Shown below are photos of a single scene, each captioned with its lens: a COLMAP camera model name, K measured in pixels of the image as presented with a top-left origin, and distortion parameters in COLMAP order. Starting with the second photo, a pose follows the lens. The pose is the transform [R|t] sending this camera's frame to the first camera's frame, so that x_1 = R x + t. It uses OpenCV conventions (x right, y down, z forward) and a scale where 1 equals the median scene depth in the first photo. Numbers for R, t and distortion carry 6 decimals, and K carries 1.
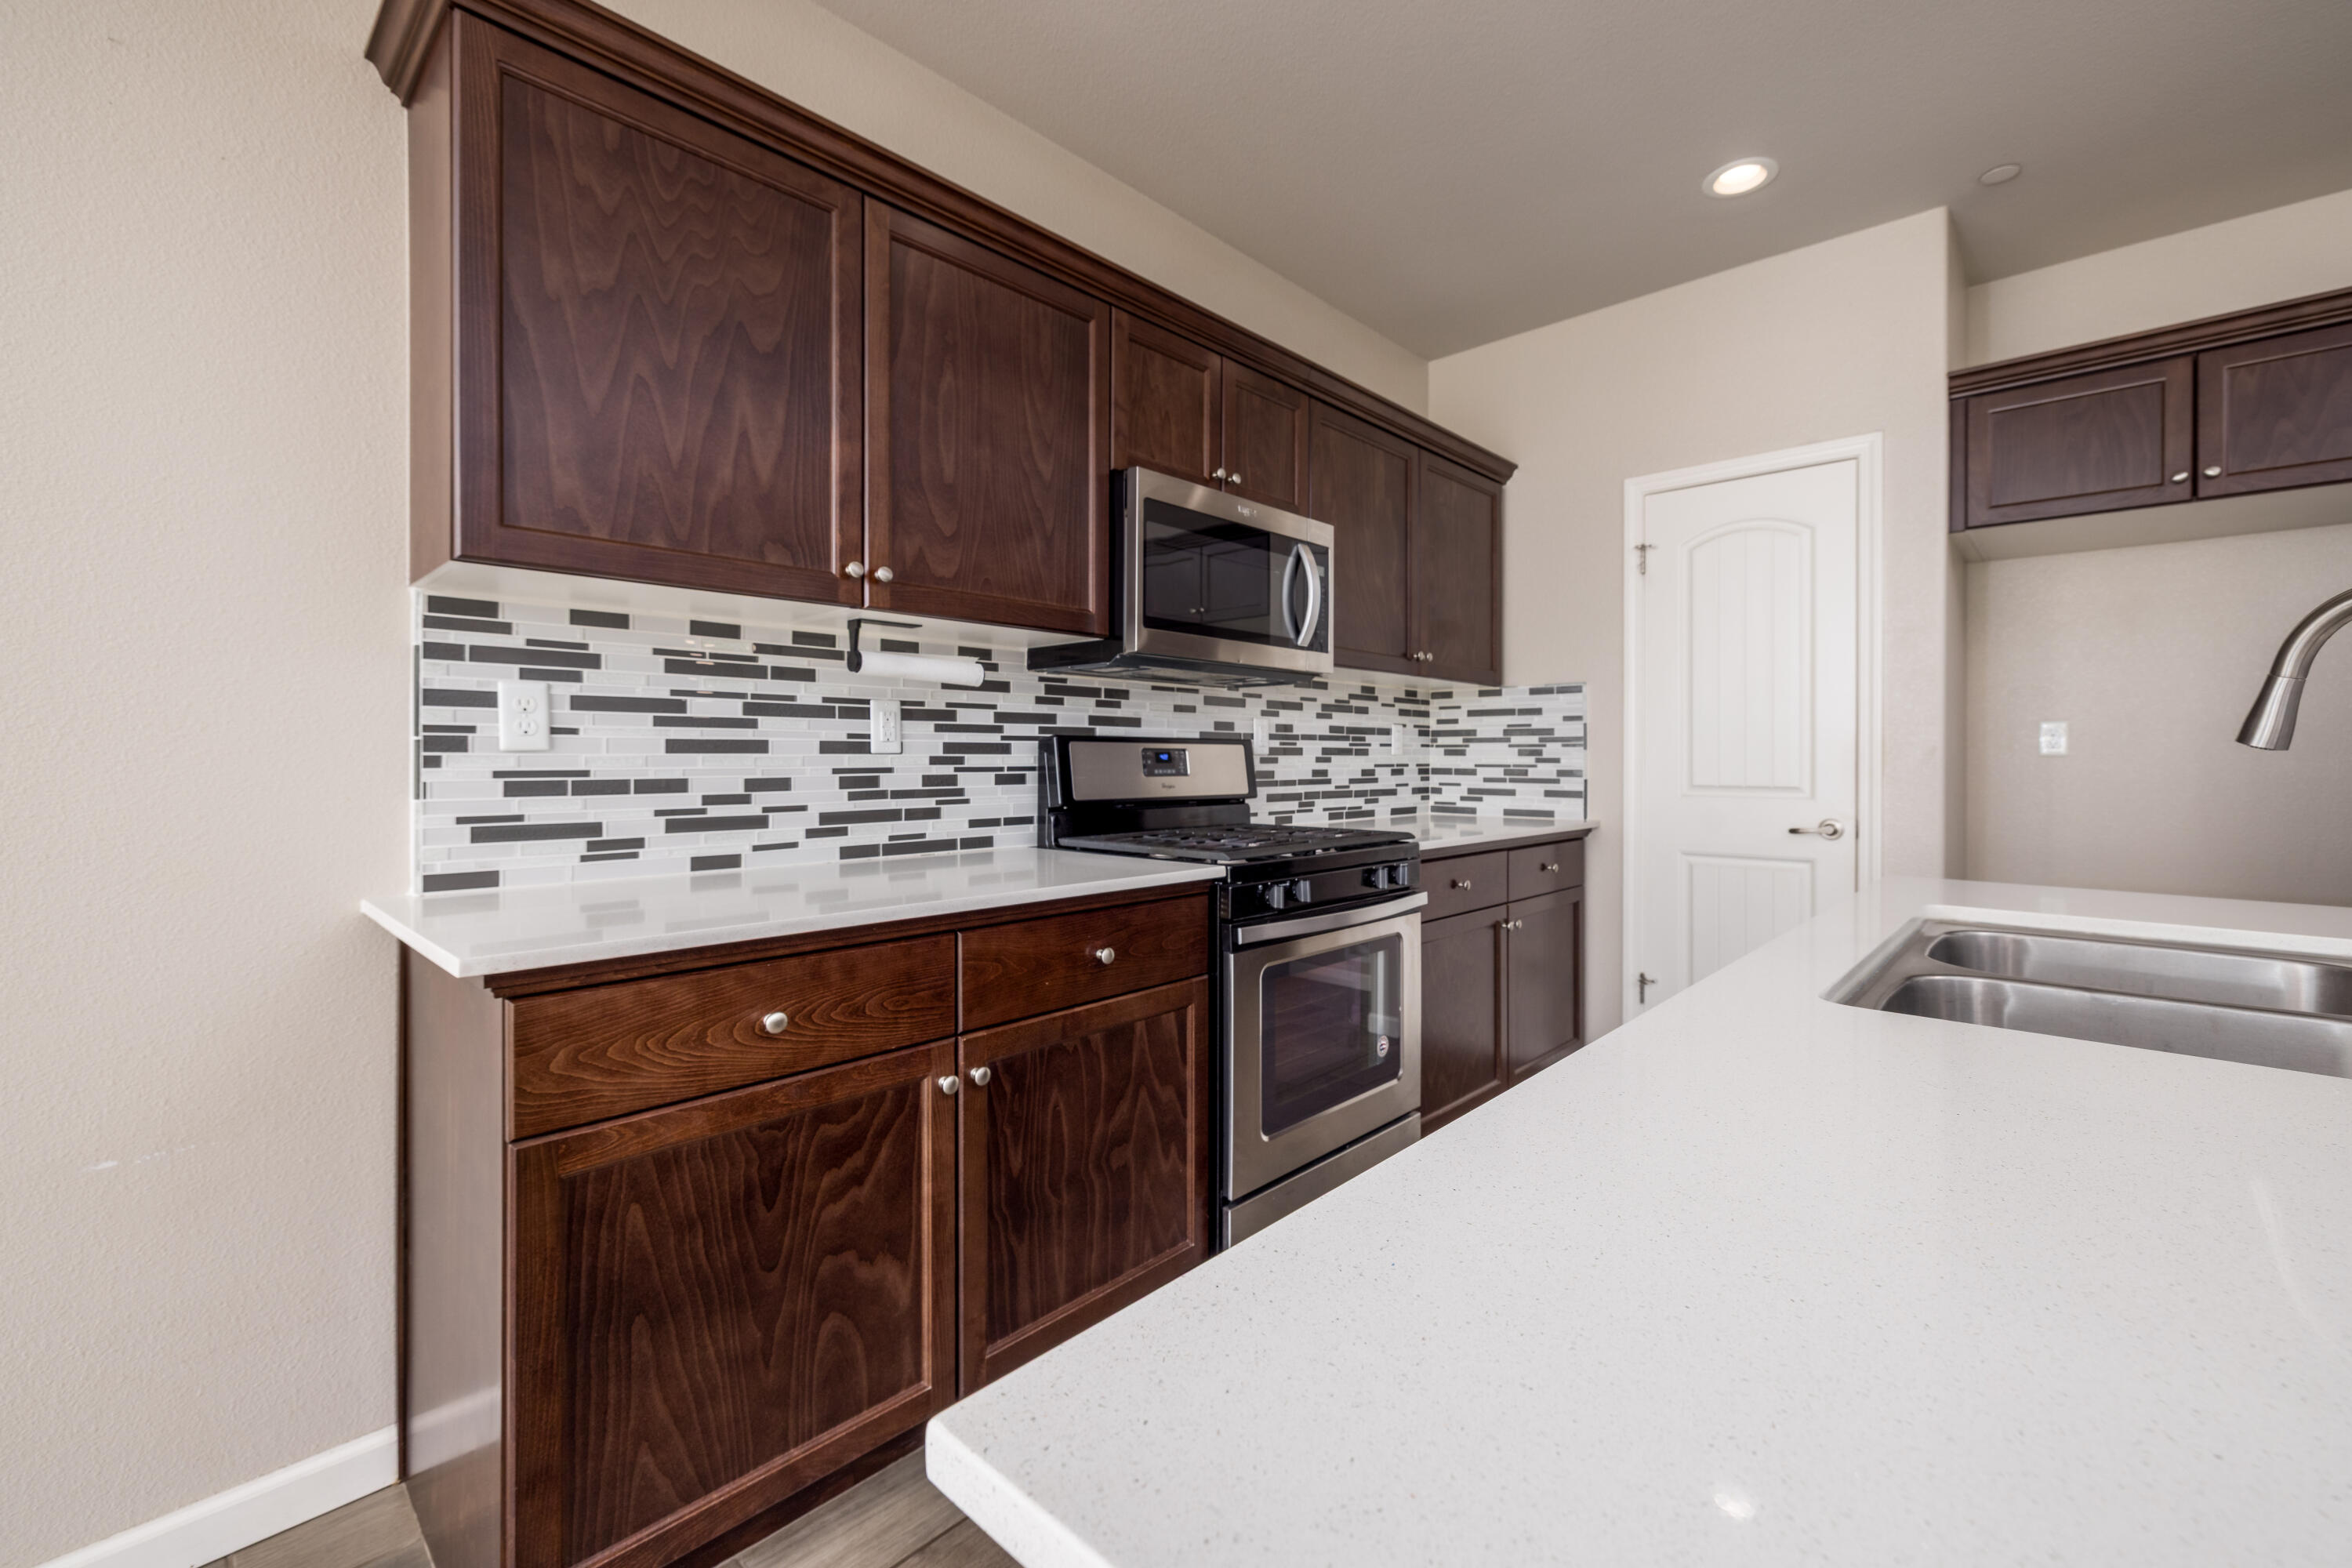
lens RADIAL K [[986.2, 0, 1181.2], [0, 986.2, 761.0], [0, 0, 1]] dist [-0.001259, 0.000674]
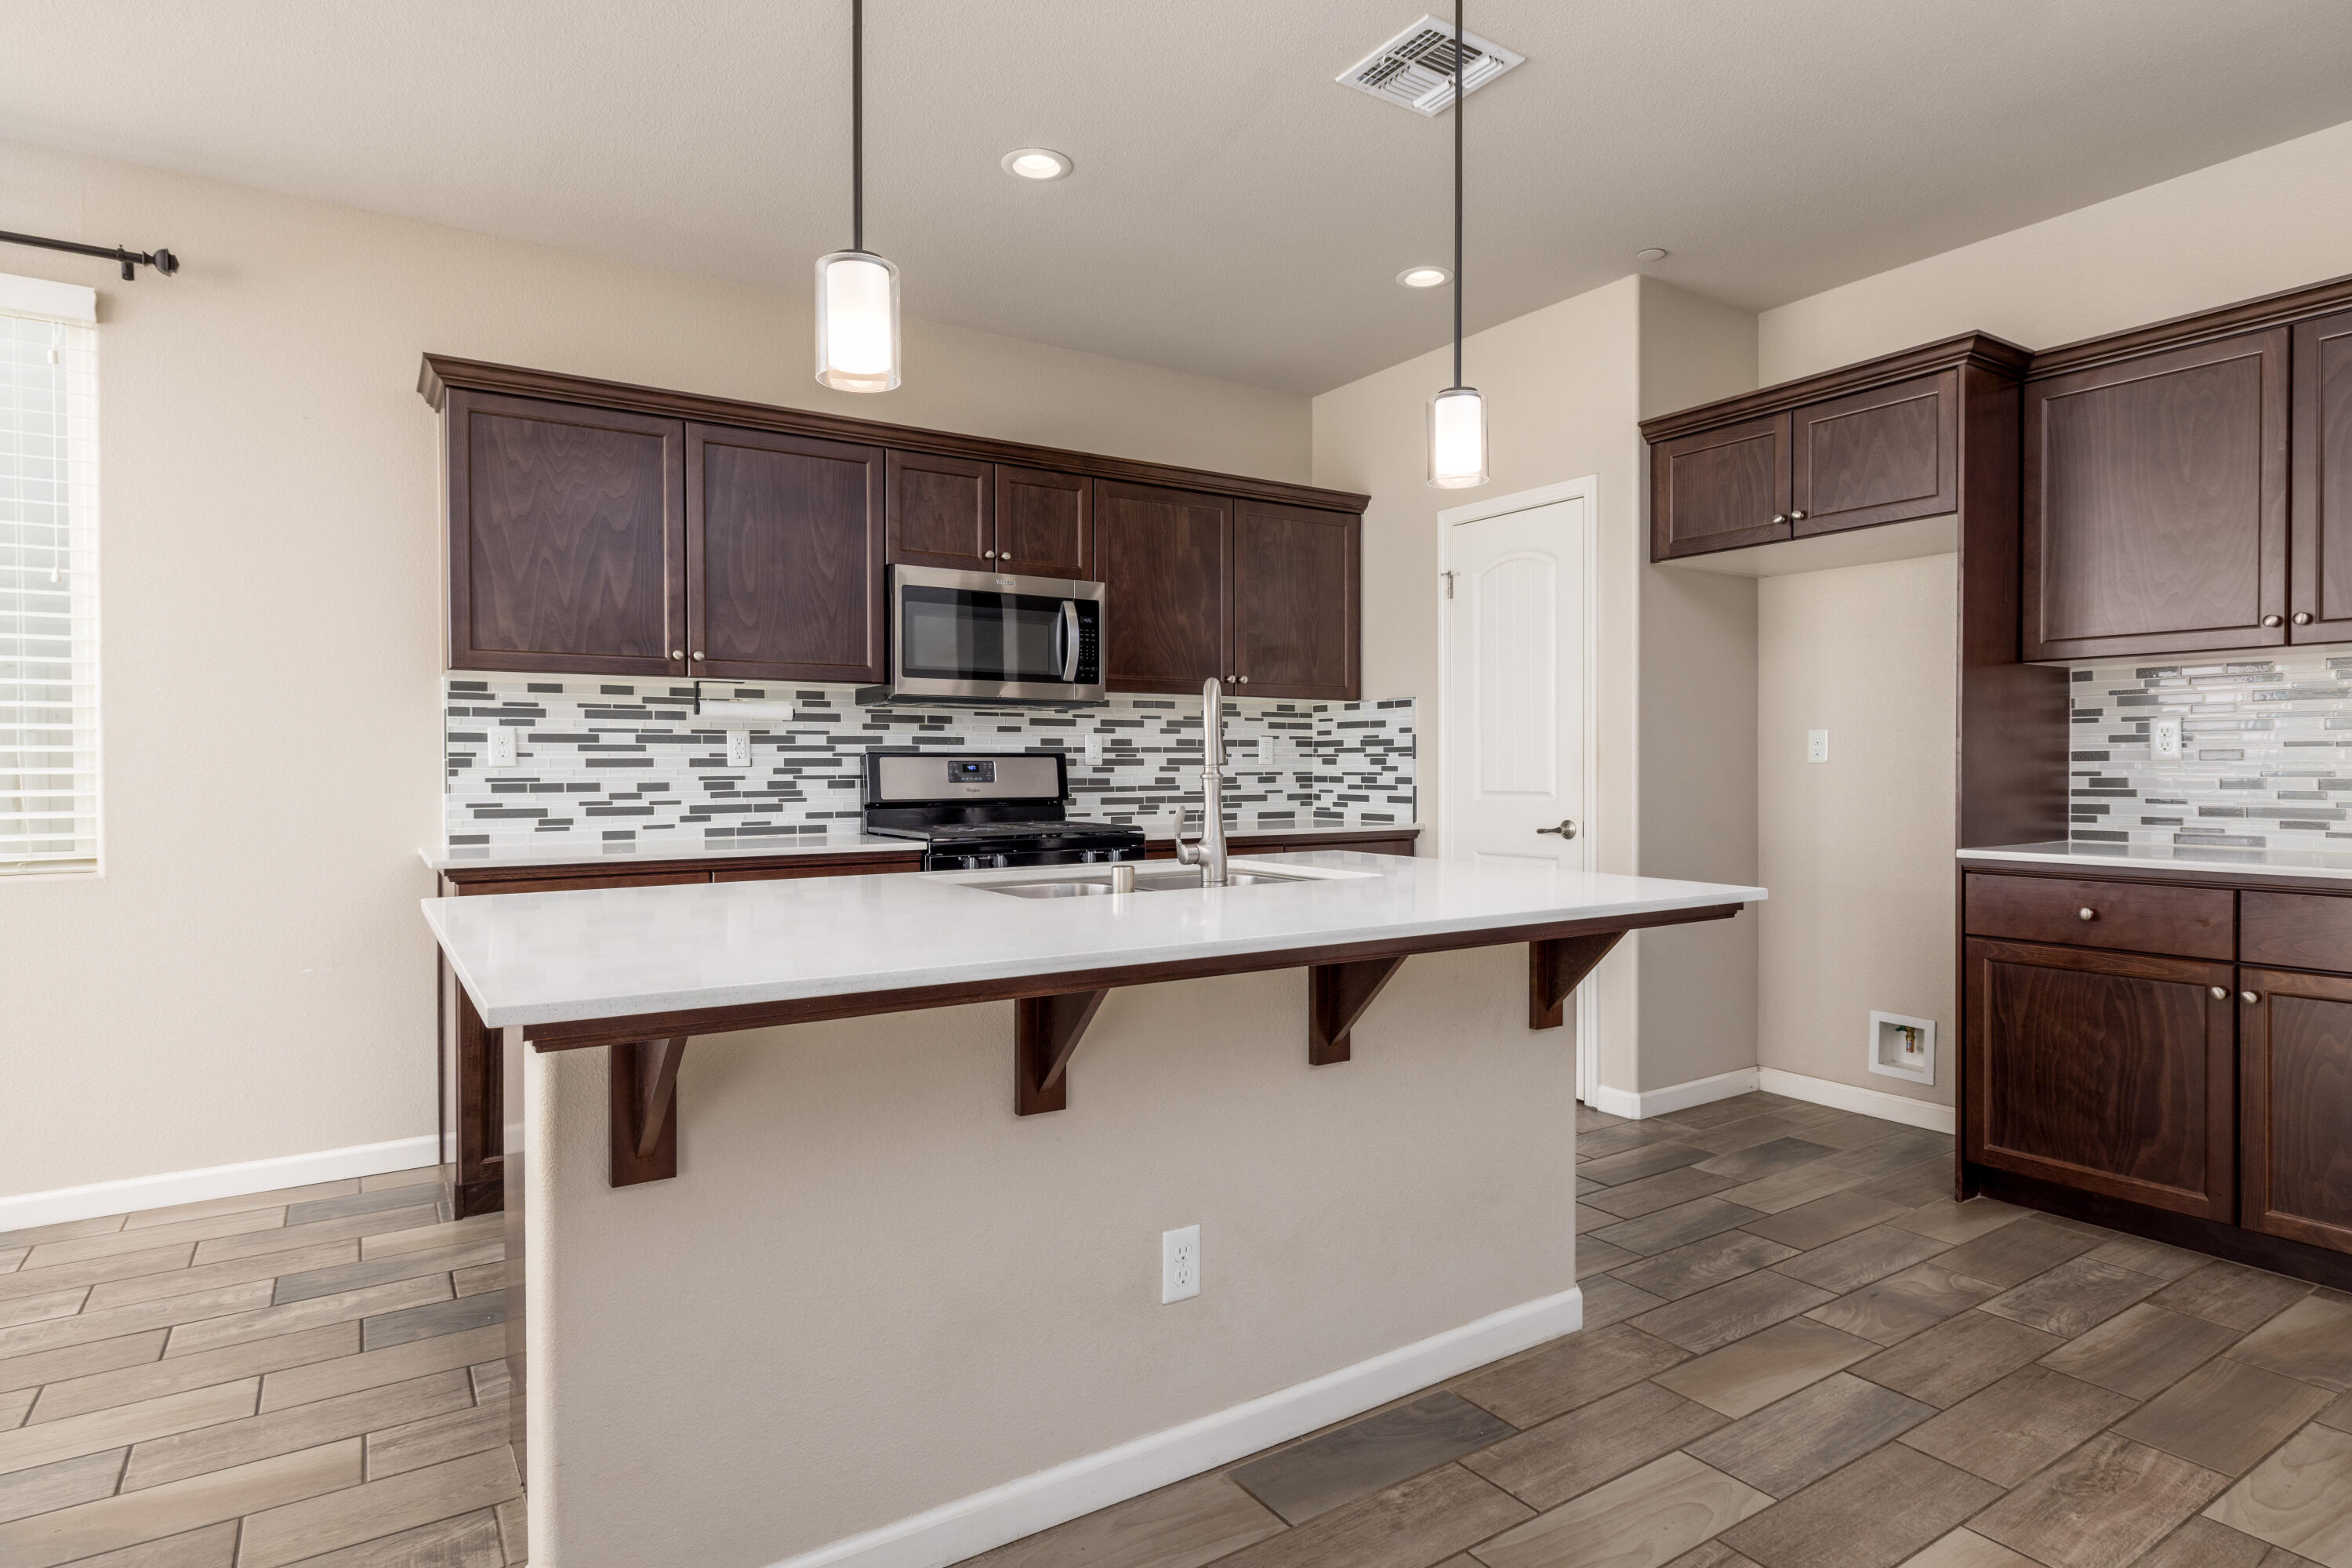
lens RADIAL K [[1277.6, 0, 1179.6], [0, 1277.6, 780.7], [0, 0, 1]] dist [0.006548, -0.003215]
pose [[0.970969, -0.001528, -0.239201, 0.702485], [0.003562, 0.999961, 0.008071, 0.000464], [0.239179, -0.008688, 0.970937, -0.616433]]
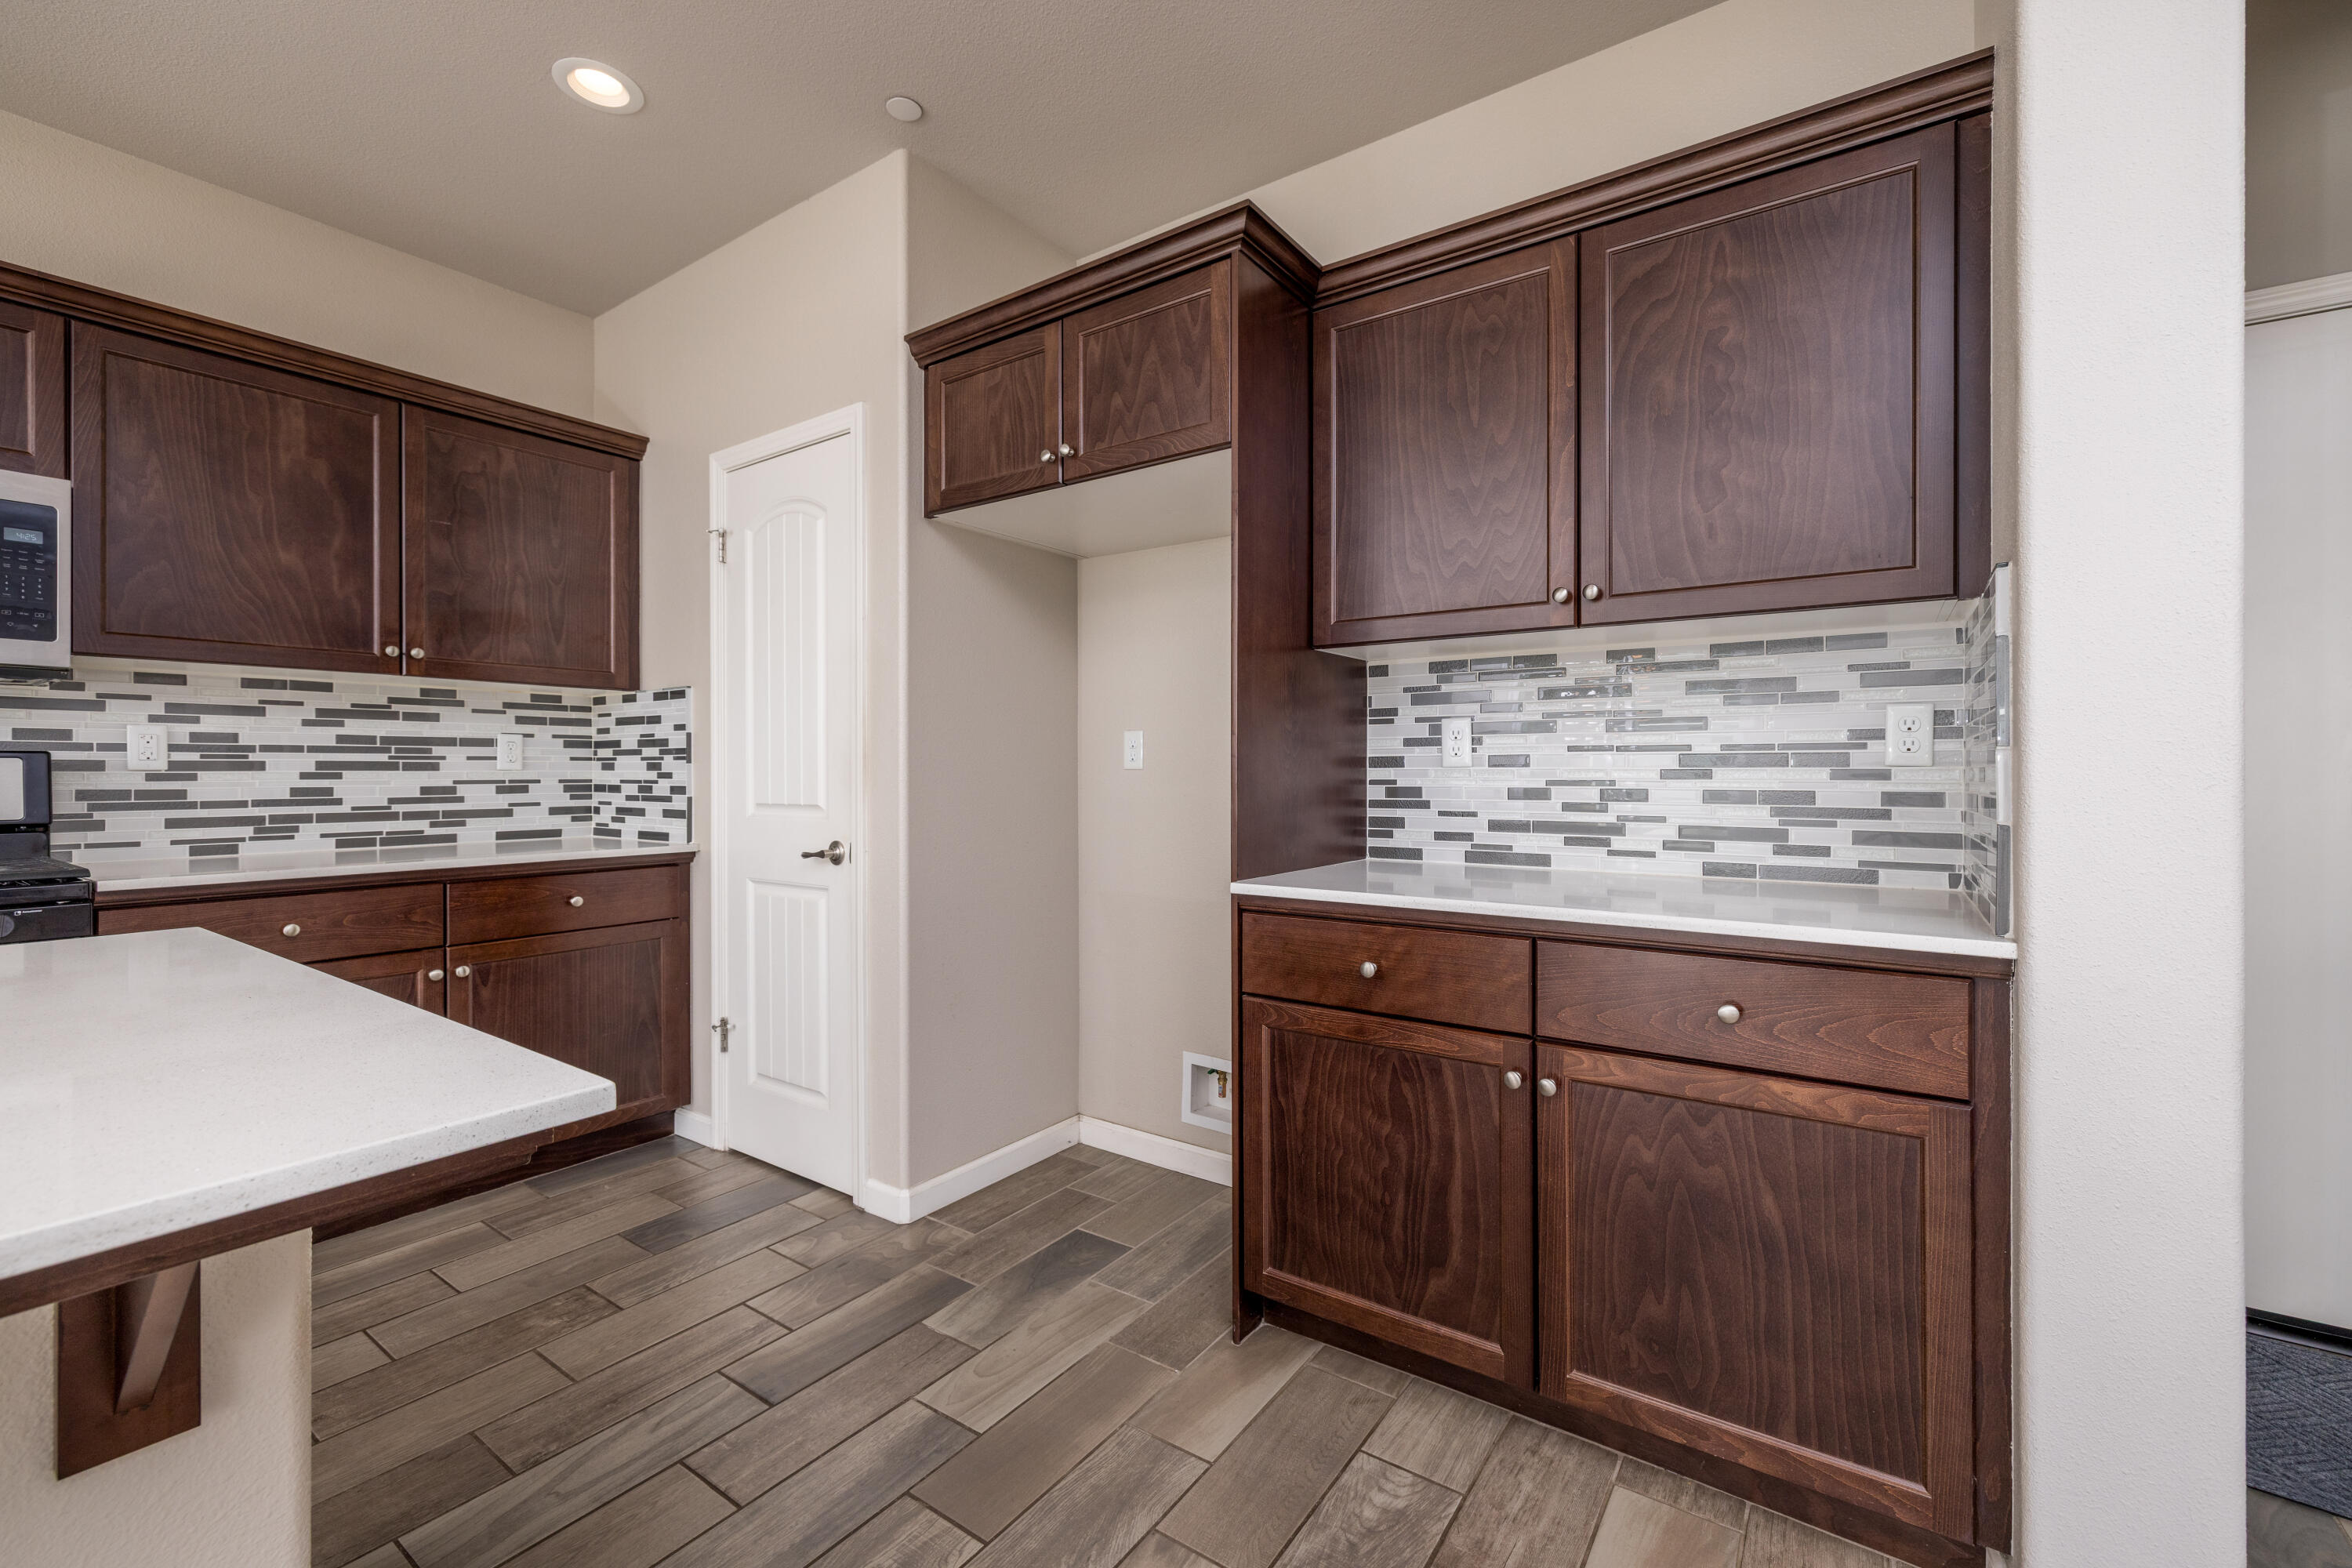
lens RADIAL K [[986.2, 0, 1185.7], [0, 986.2, 774.1], [0, 0, 1]] dist [-0.001259, 0.000674]
pose [[0.990270, -0.003162, 0.139125, 1.026117], [0.003126, 0.999995, 0.000475, -0.001099], [-0.139125, -0.000036, 0.990275, 0.103599]]
